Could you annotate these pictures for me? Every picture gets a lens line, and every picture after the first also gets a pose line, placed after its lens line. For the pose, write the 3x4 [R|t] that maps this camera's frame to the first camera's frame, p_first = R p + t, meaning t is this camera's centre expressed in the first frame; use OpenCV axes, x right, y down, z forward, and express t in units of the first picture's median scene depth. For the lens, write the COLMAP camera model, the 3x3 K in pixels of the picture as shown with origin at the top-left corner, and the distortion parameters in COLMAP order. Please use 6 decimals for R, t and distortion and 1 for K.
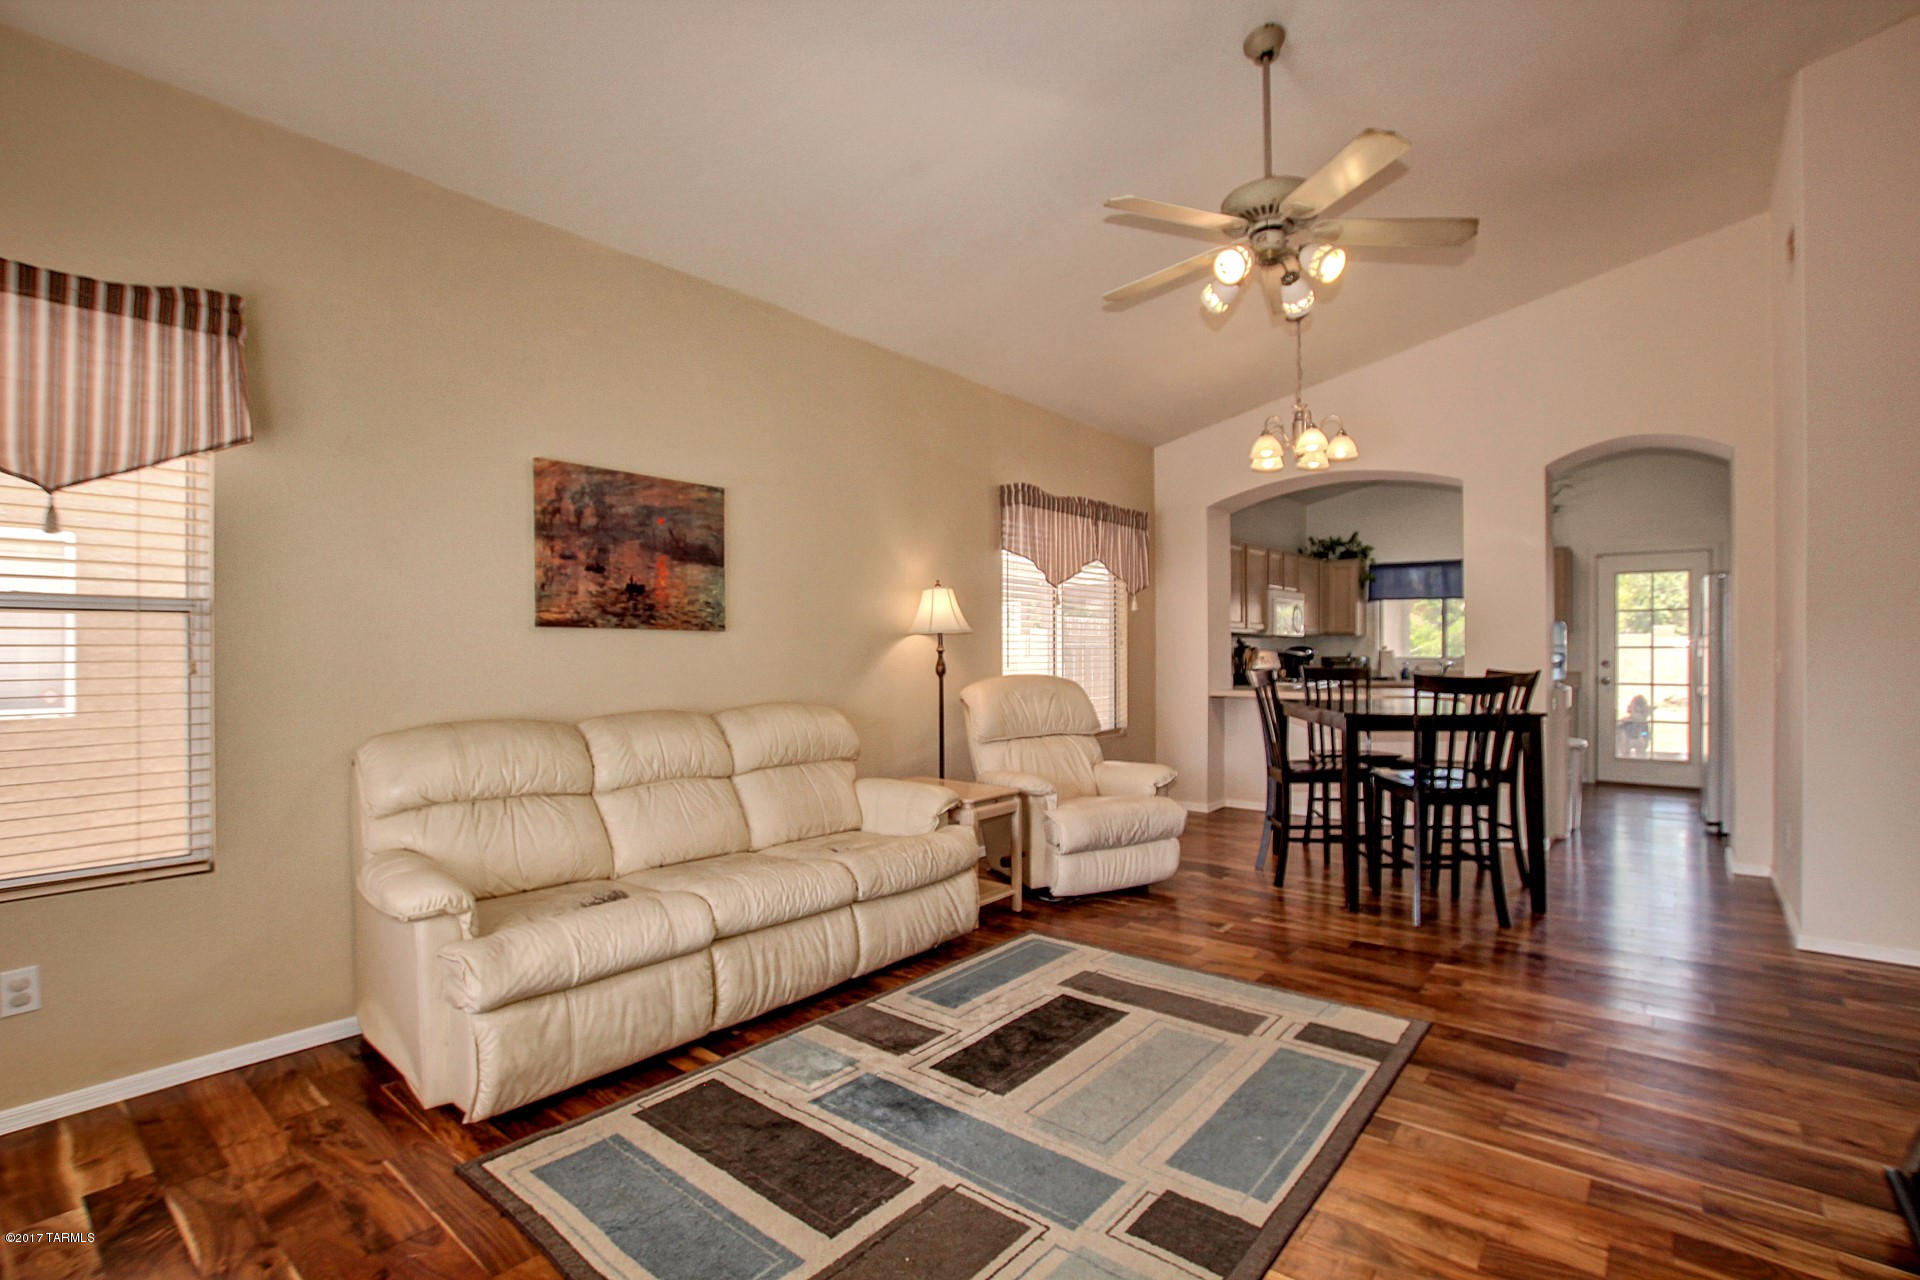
lens RADIAL K [[906.7, 0, 960.0], [0, 906.7, 640.0], [0, 0, 1]] dist [-0.027025, 0.001339]
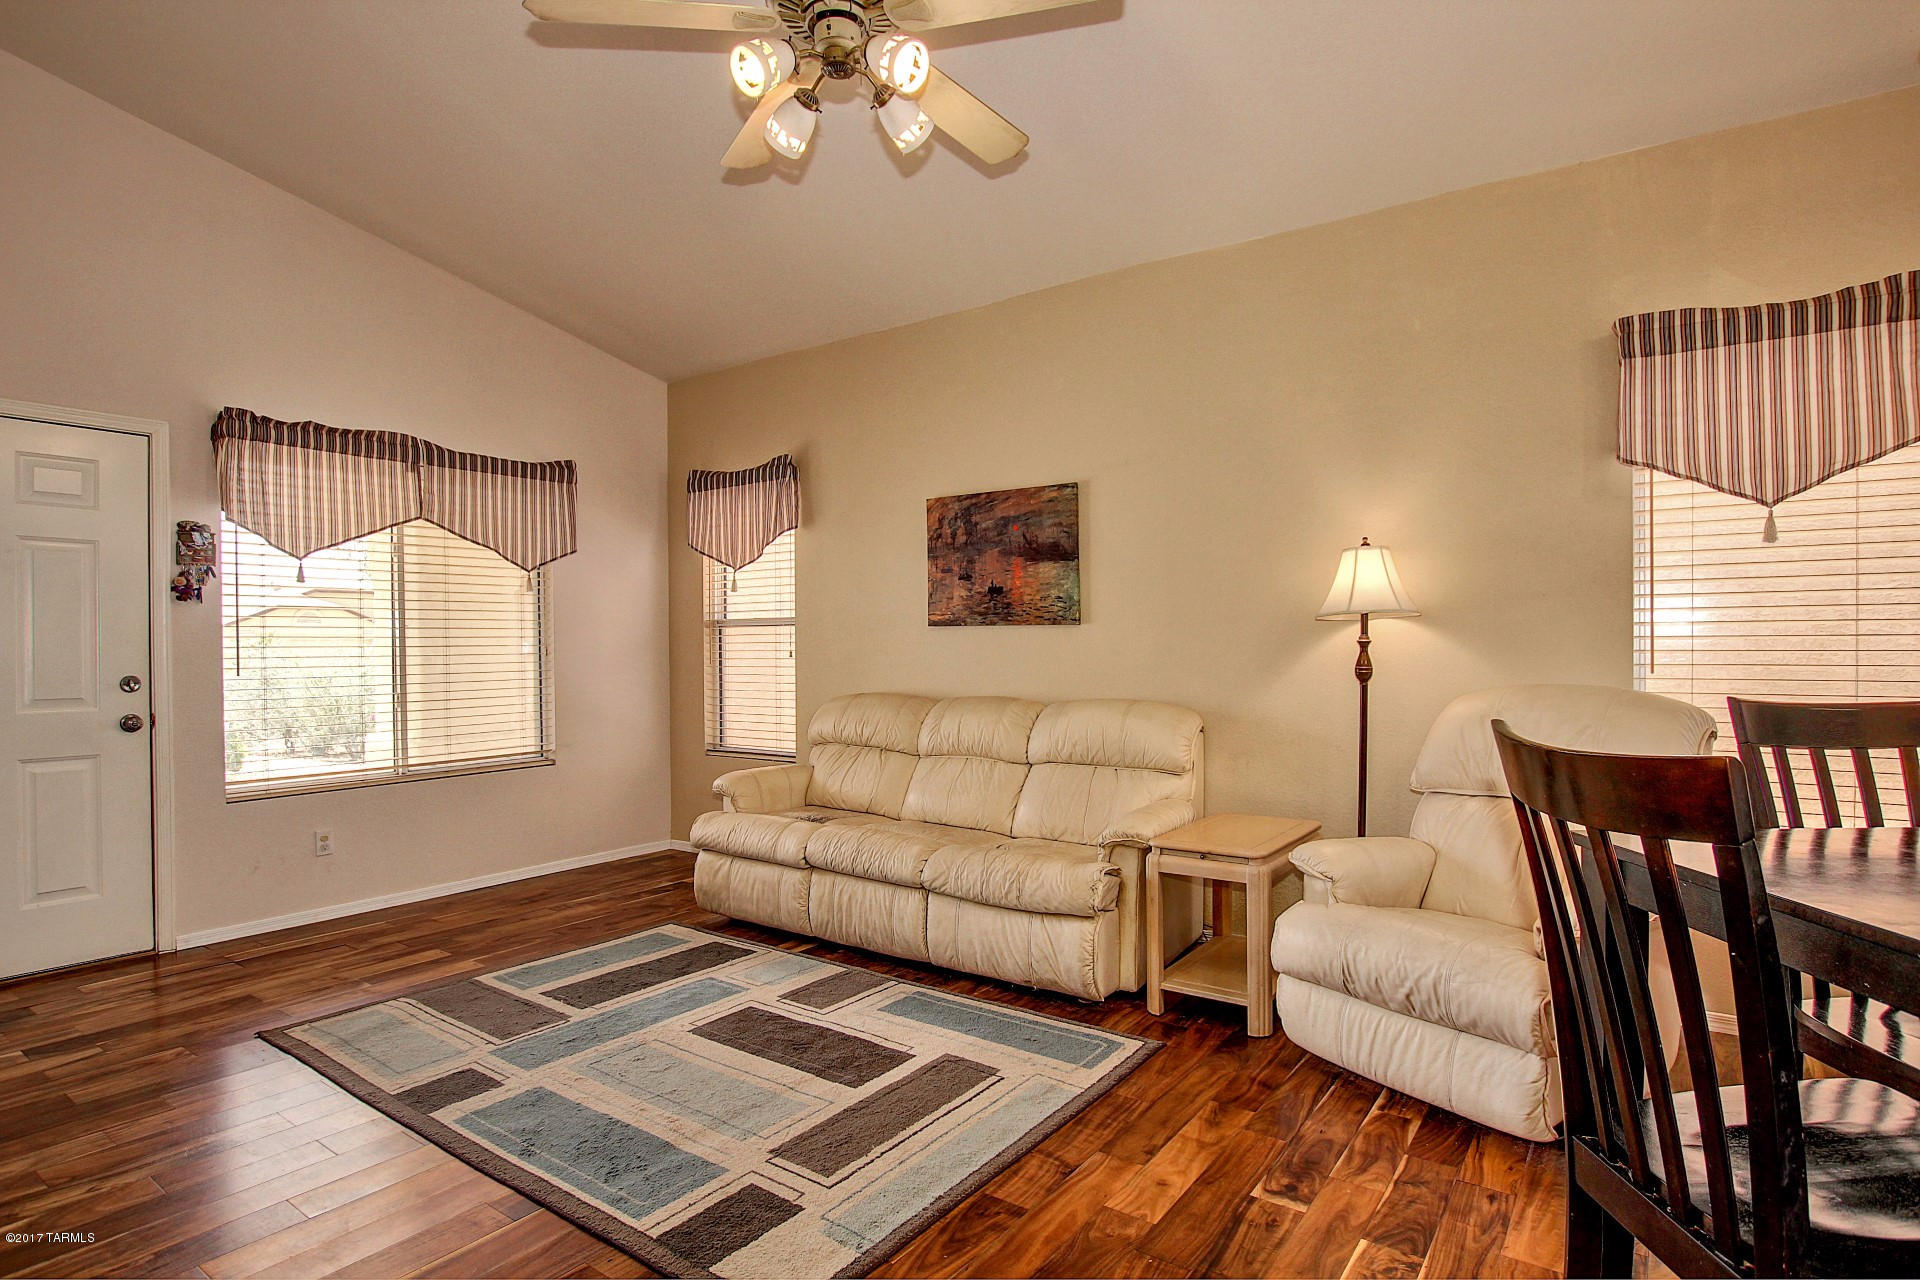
lens RADIAL K [[993.7, 0, 960.0], [0, 993.7, 640.0], [0, 0, 1]] dist [-0.035121, 0.000123]
pose [[0.056491, -0.003665, -0.998396, 0.956150], [0.015881, 0.999870, -0.002772, 0.010047], [0.998277, -0.015699, 0.056542, 0.924976]]
